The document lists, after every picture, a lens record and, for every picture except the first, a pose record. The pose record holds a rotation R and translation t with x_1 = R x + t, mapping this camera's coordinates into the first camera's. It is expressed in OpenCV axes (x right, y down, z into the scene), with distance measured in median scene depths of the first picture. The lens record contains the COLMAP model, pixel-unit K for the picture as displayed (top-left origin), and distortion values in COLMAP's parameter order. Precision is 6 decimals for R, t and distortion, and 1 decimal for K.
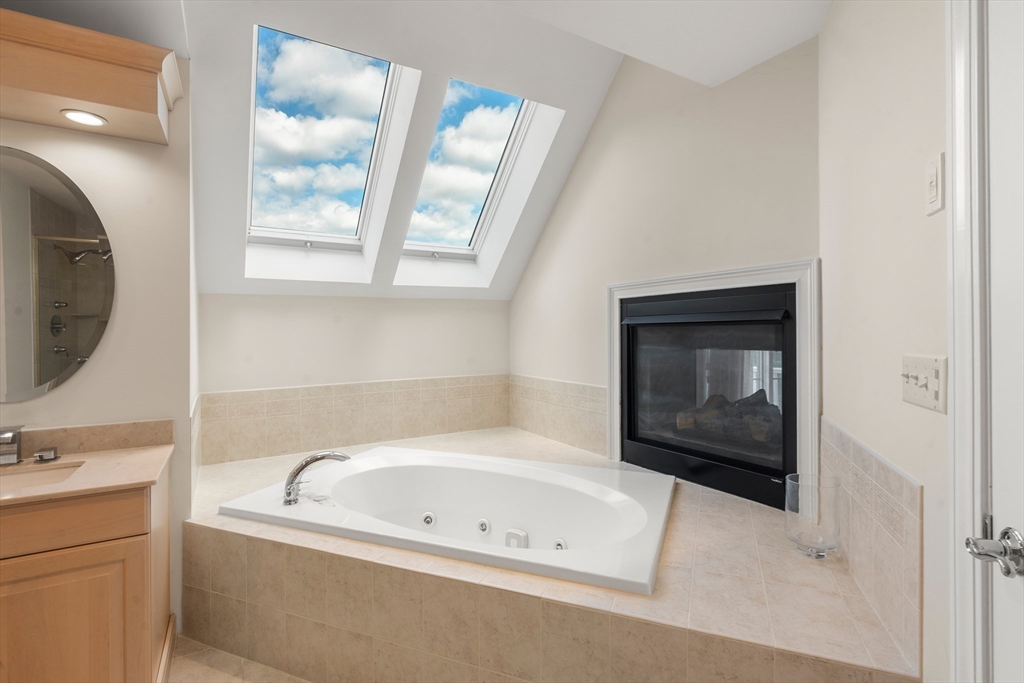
lens RADIAL K [[474.7, 0, 517.1], [0, 474.7, 333.3], [0, 0, 1]] dist [-0.003757, 0.000136]
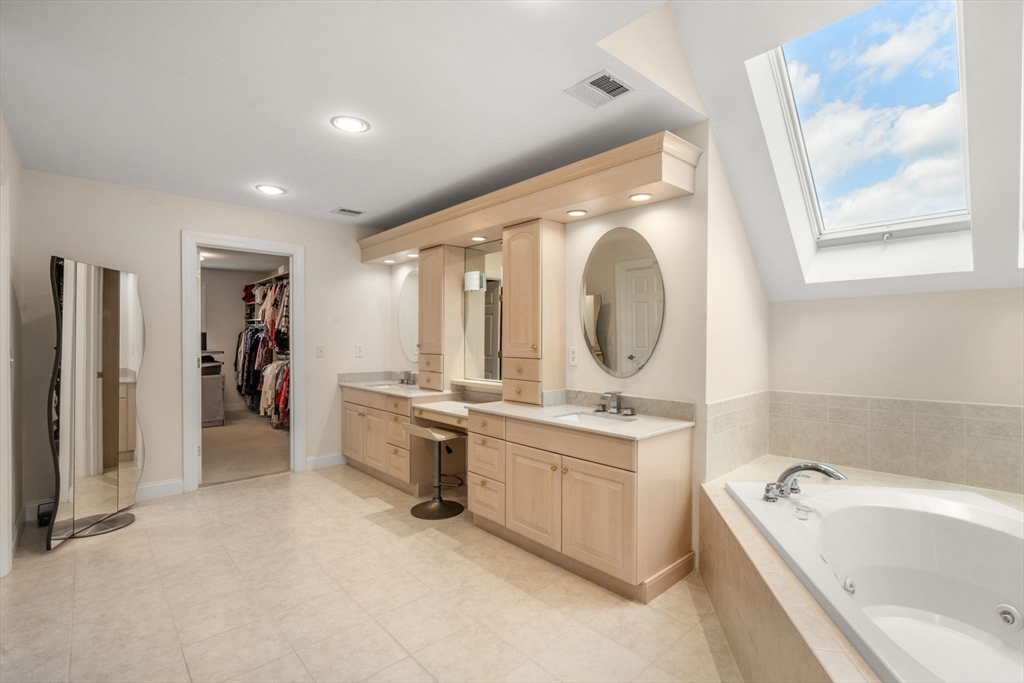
lens RADIAL K [[471.1, 0, 517.8], [0, 471.1, 341.6], [0, 0, 1]] dist [-0.004057, -0.000921]
pose [[0.192269, 0.012428, -0.981264, 0.429674], [-0.002517, 0.999923, 0.012171, -0.002981], [0.981339, 0.000130, 0.192285, 0.255495]]
